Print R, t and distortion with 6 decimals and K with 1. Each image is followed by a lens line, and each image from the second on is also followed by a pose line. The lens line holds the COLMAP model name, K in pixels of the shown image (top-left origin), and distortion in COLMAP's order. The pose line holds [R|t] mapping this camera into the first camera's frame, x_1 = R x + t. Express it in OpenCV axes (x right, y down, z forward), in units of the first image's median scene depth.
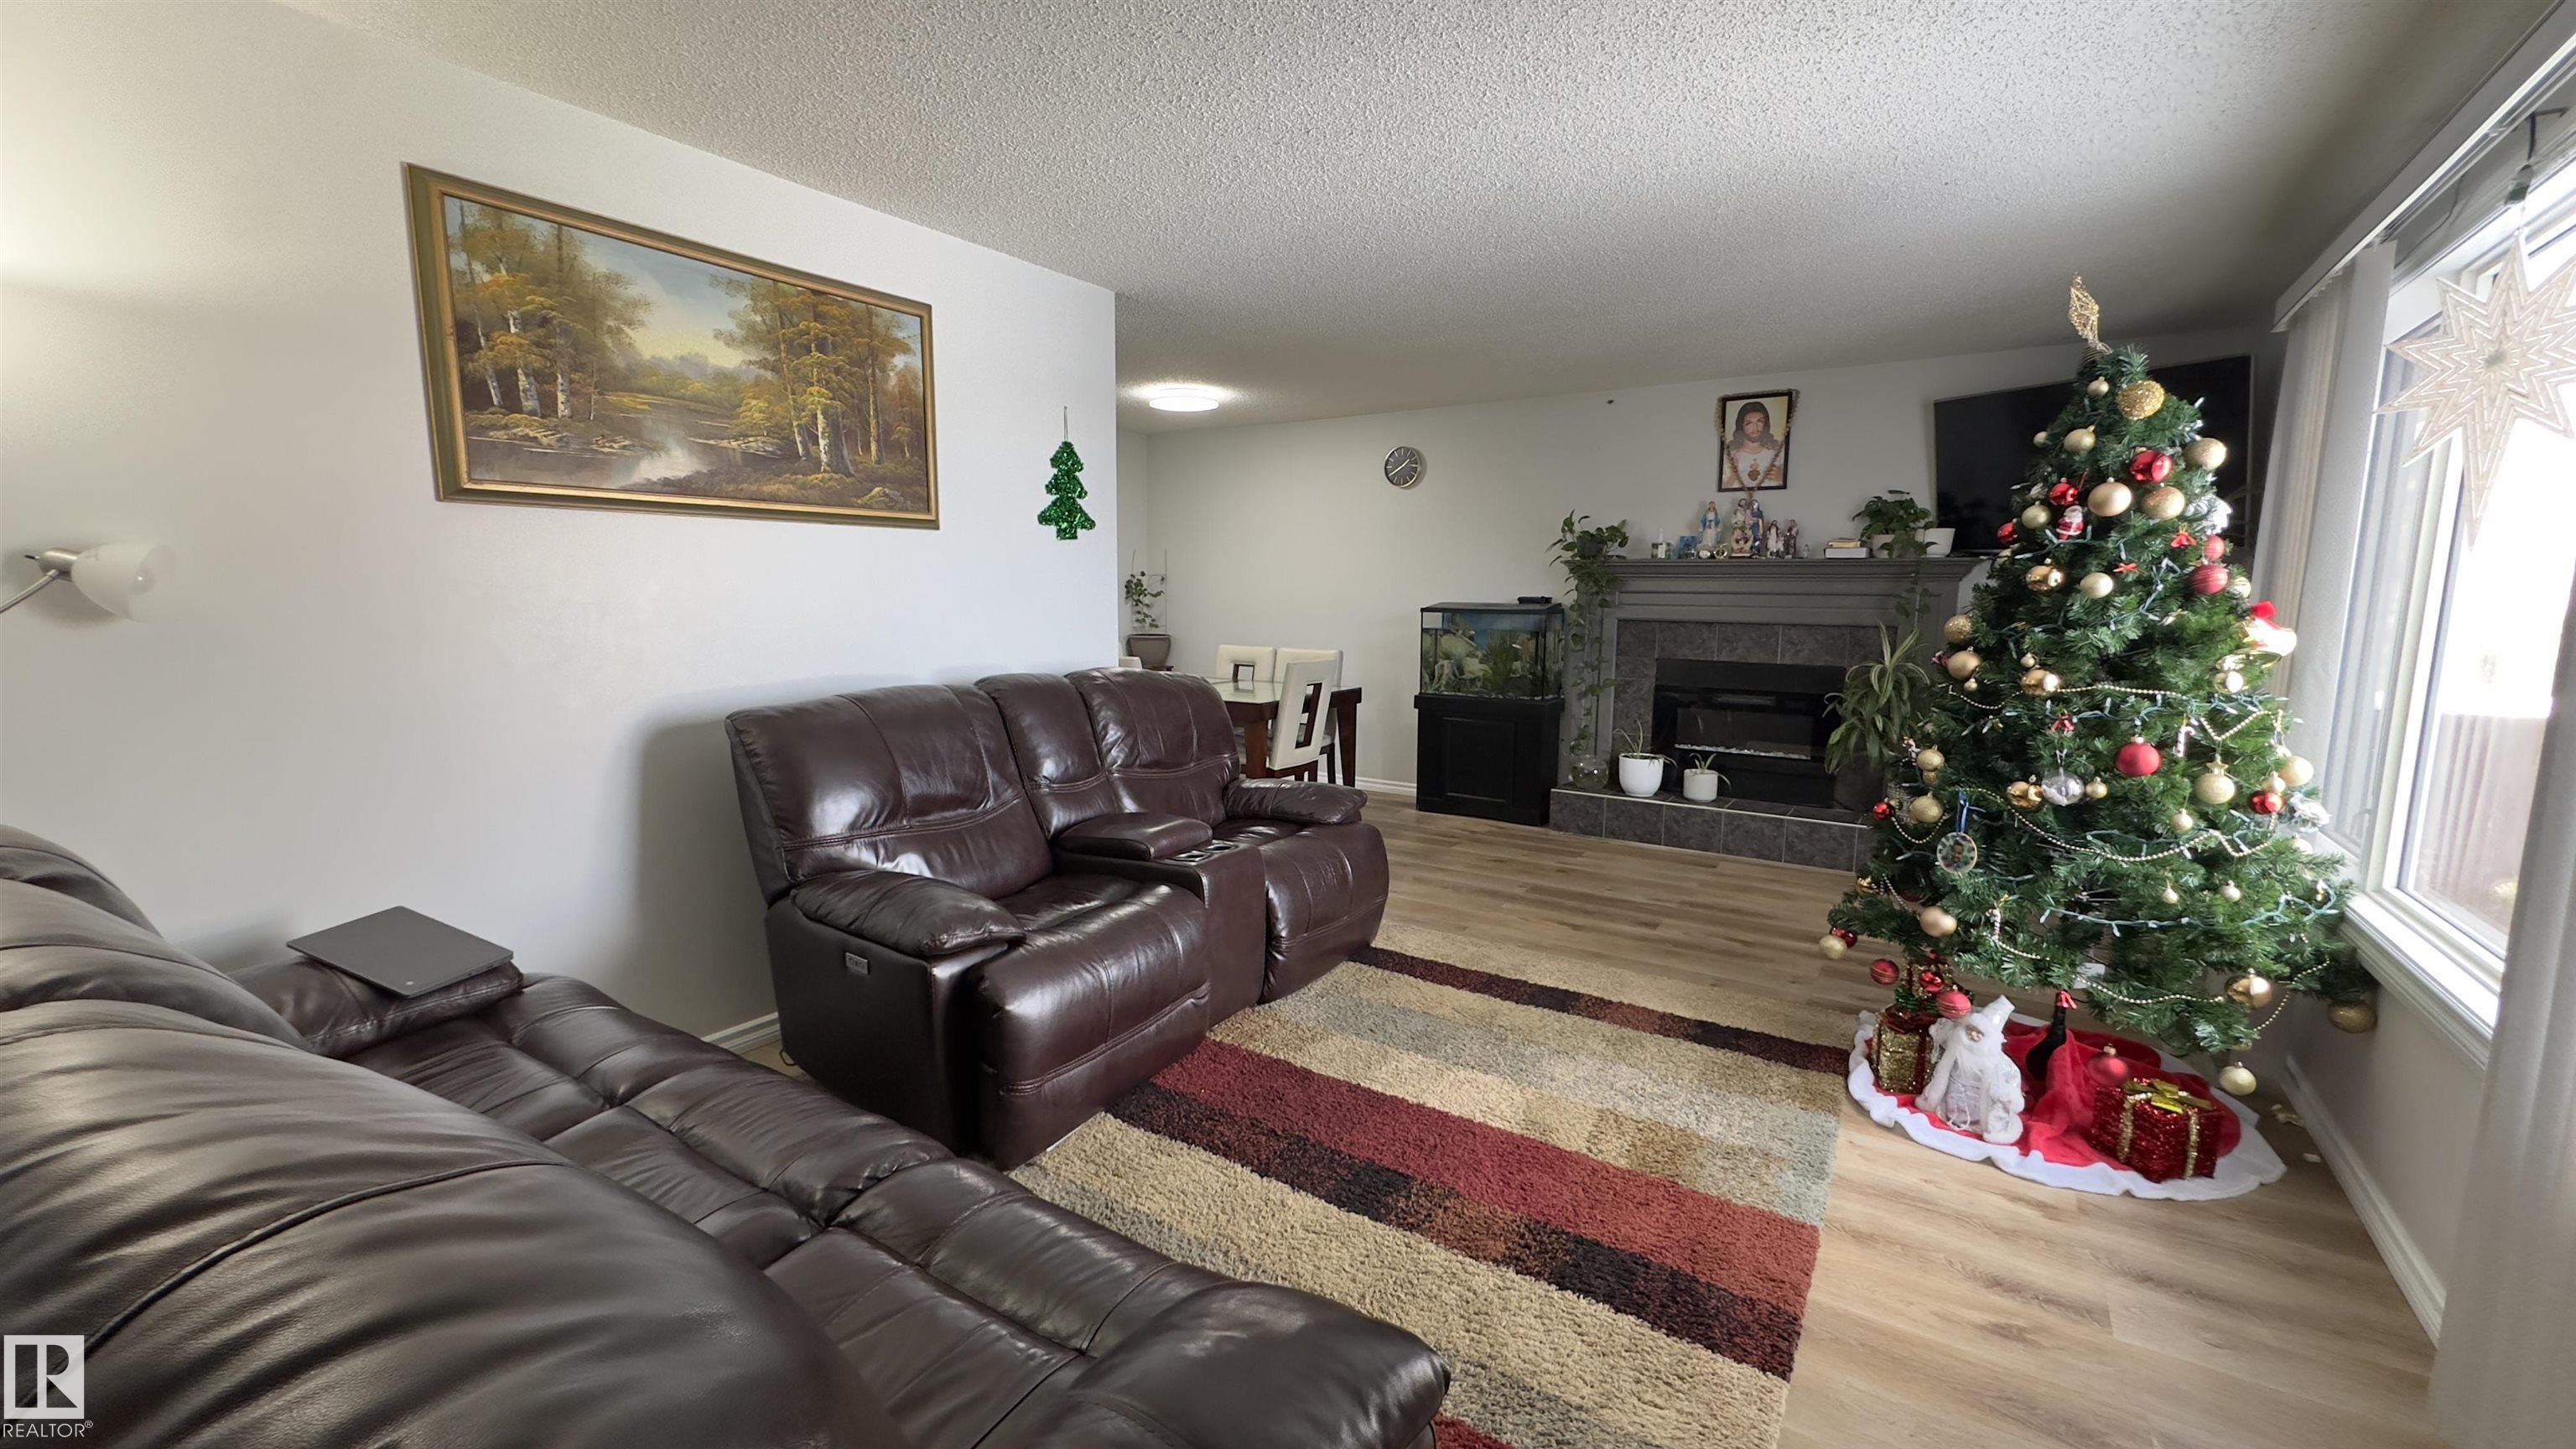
lens RADIAL K [[1029.7, 0, 1278.5], [0, 1029.7, 728.3], [0, 0, 1]] dist [-0.002160, 0.000409]
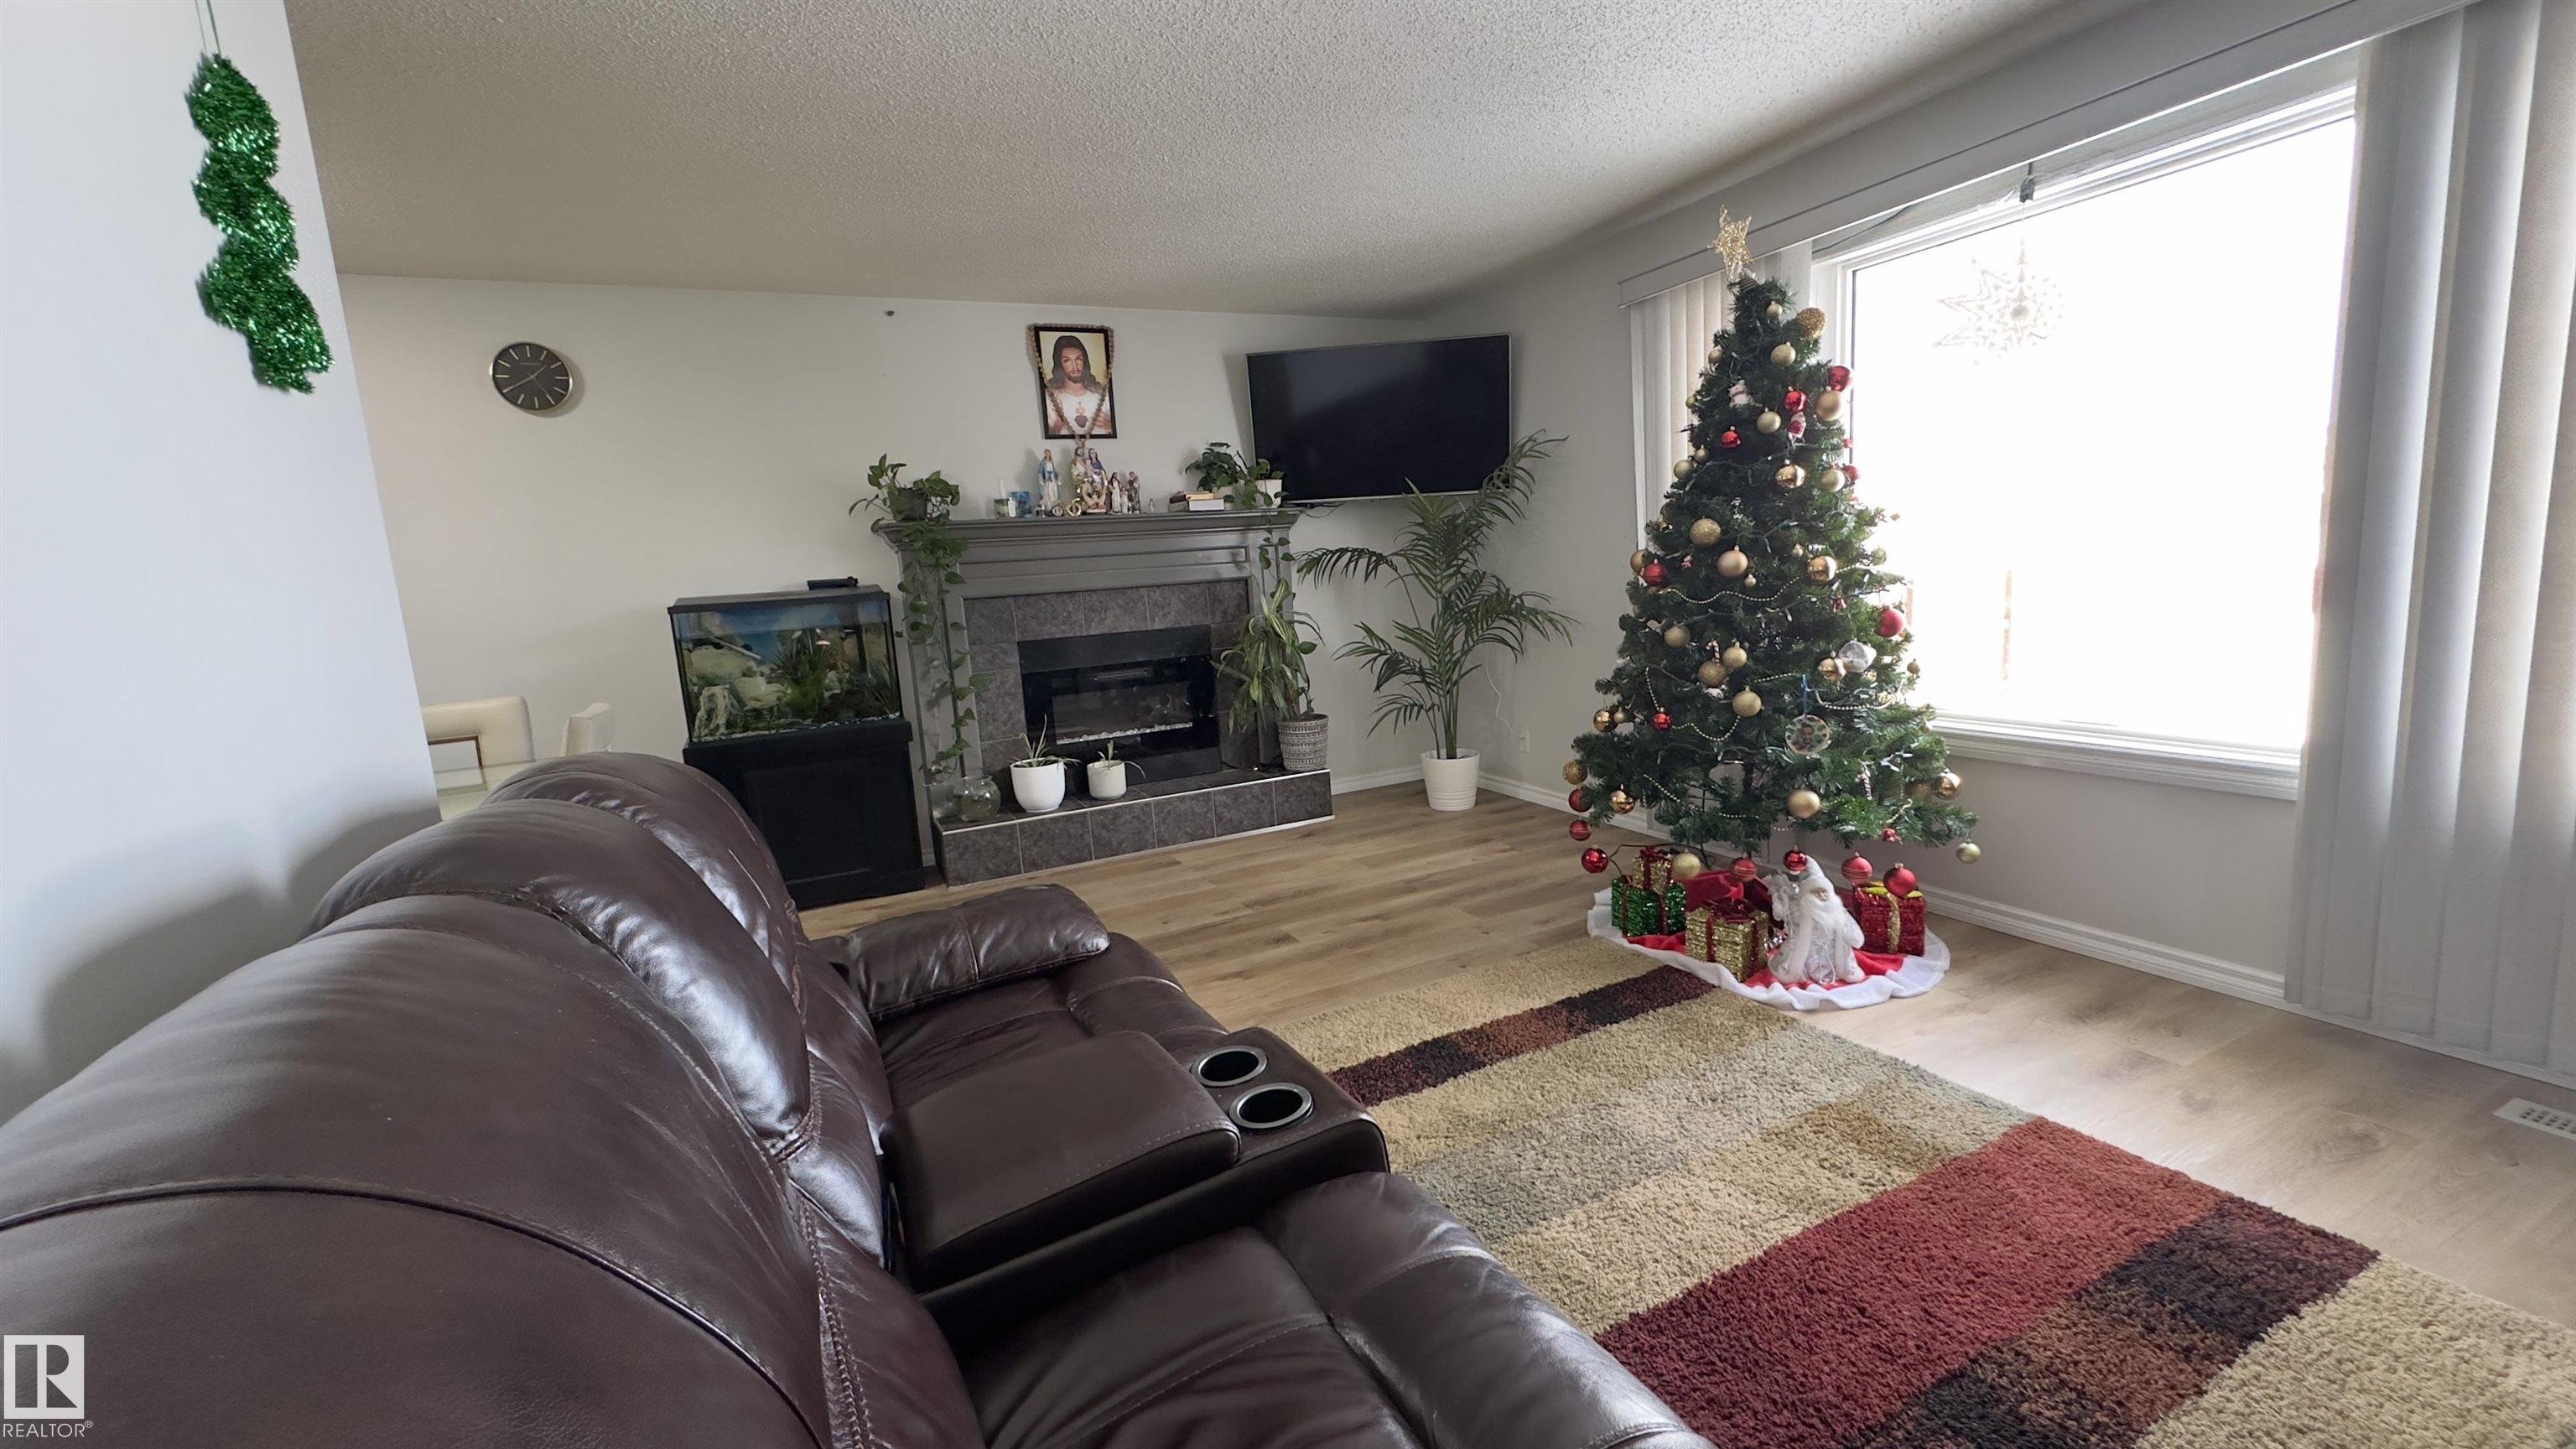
lens RADIAL K [[1029.7, 0, 1290.1], [0, 1029.7, 725.4], [0, 0, 1]] dist [-0.002160, 0.000409]
pose [[0.497664, -0.174403, 0.849655, -0.243274], [0.185985, 0.978249, 0.091862, -0.040894], [-0.847195, 0.112307, 0.519276, 0.431755]]
